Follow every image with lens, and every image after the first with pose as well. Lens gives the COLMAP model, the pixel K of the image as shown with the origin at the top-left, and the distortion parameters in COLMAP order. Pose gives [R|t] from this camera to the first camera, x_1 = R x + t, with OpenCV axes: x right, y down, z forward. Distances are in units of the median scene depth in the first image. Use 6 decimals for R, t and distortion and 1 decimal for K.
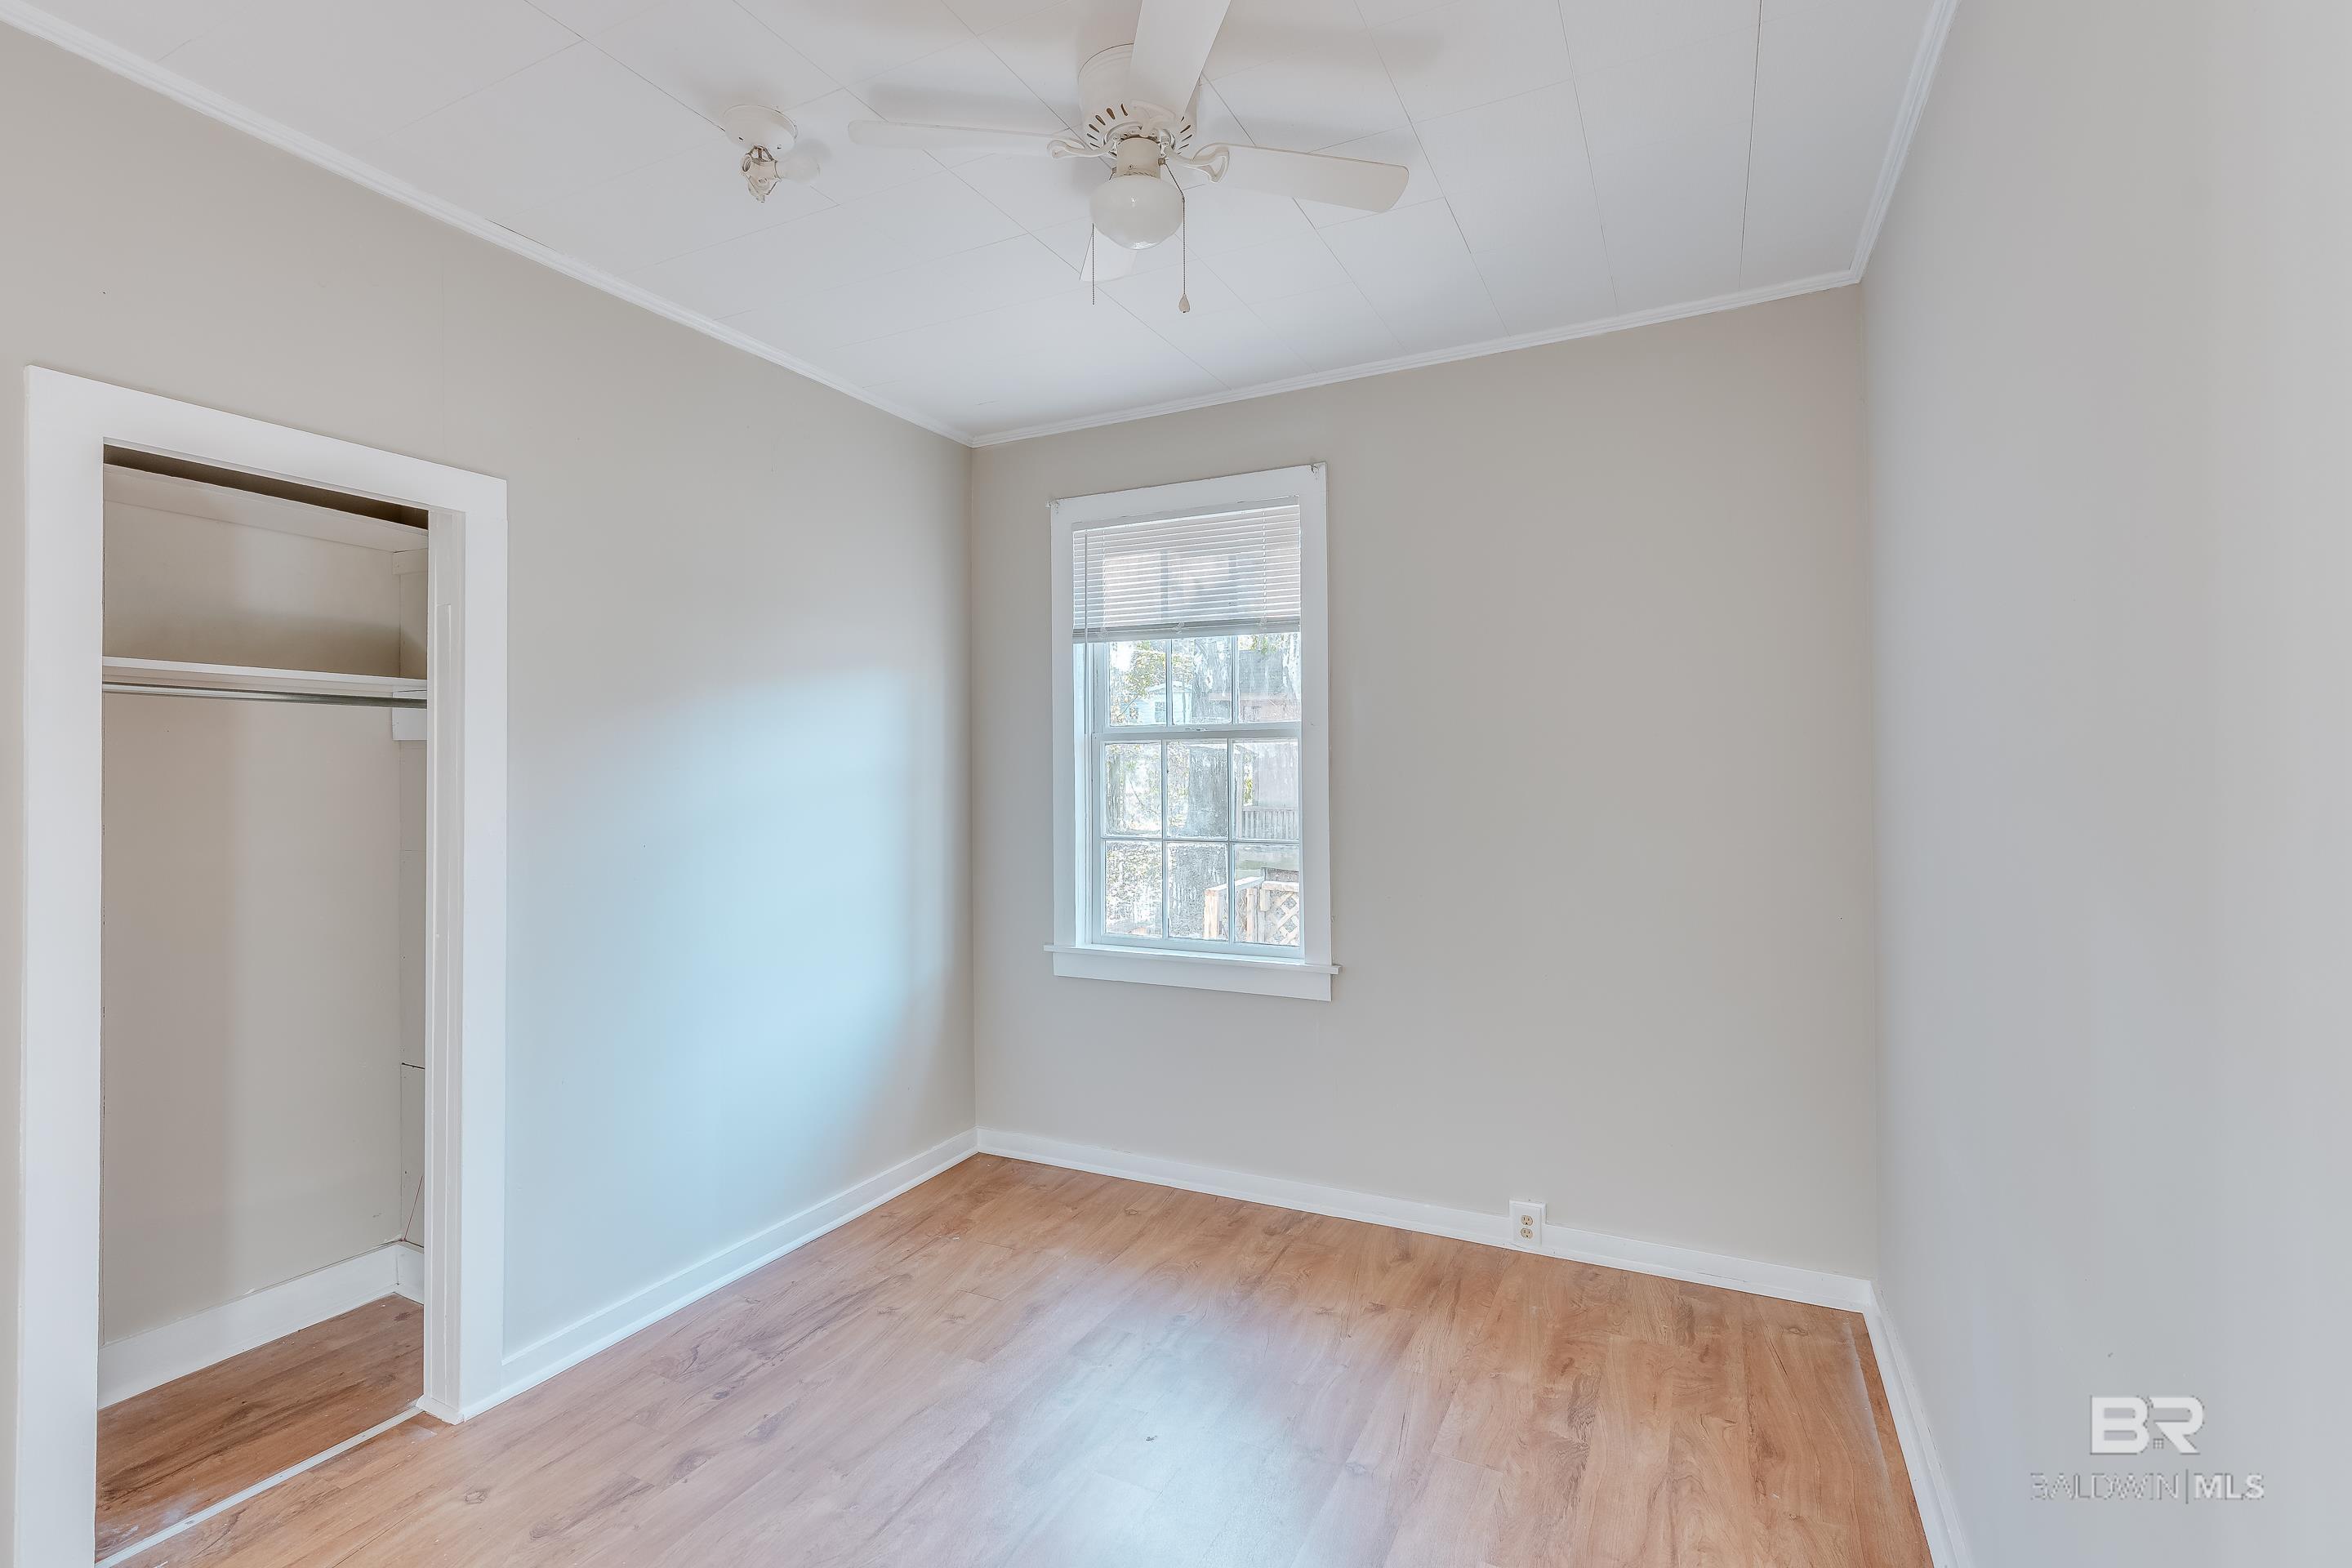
lens RADIAL K [[1101.2, 0, 1176.0], [0, 1101.2, 784.0], [0, 0, 1]] dist [-0.001721, 0.001193]
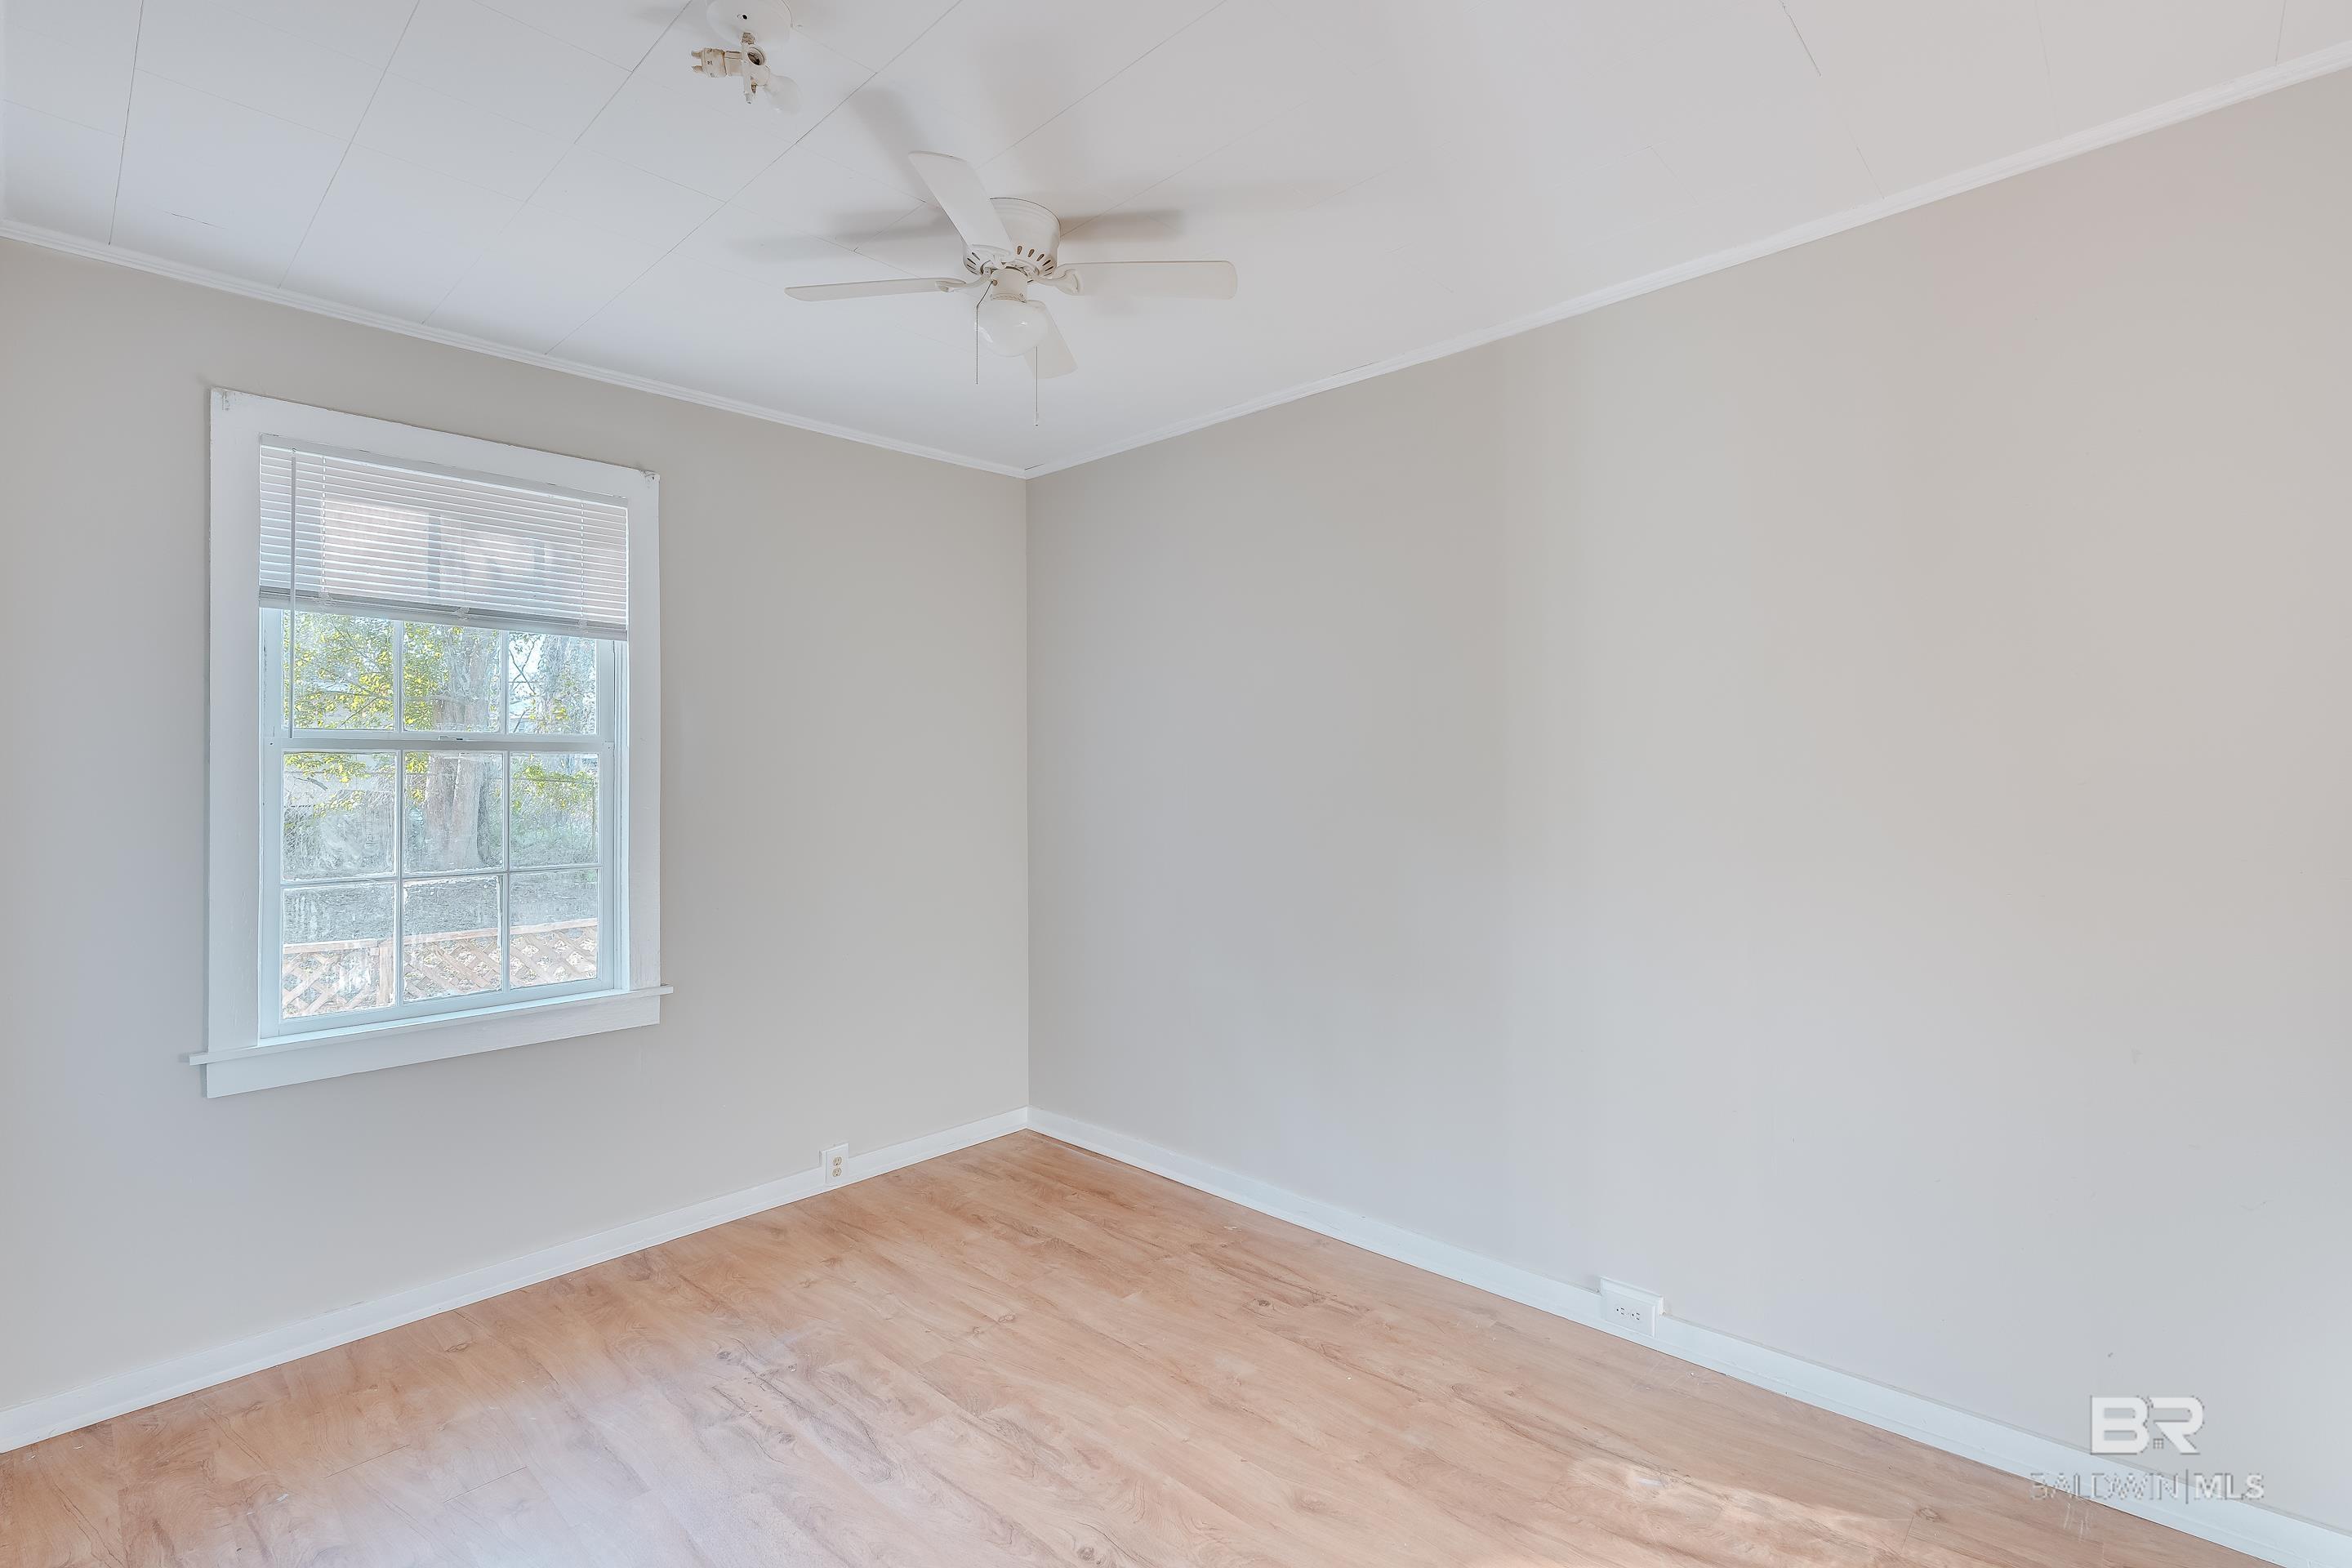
lens RADIAL K [[1101.2, 0, 1176.0], [0, 1101.2, 784.0], [0, 0, 1]] dist [-0.001721, 0.001193]
pose [[0.264201, 0.000379, 0.964468, -0.719183], [0.022042, 0.999736, -0.006431, 0.001774], [-0.964216, 0.022958, 0.264123, 0.310532]]
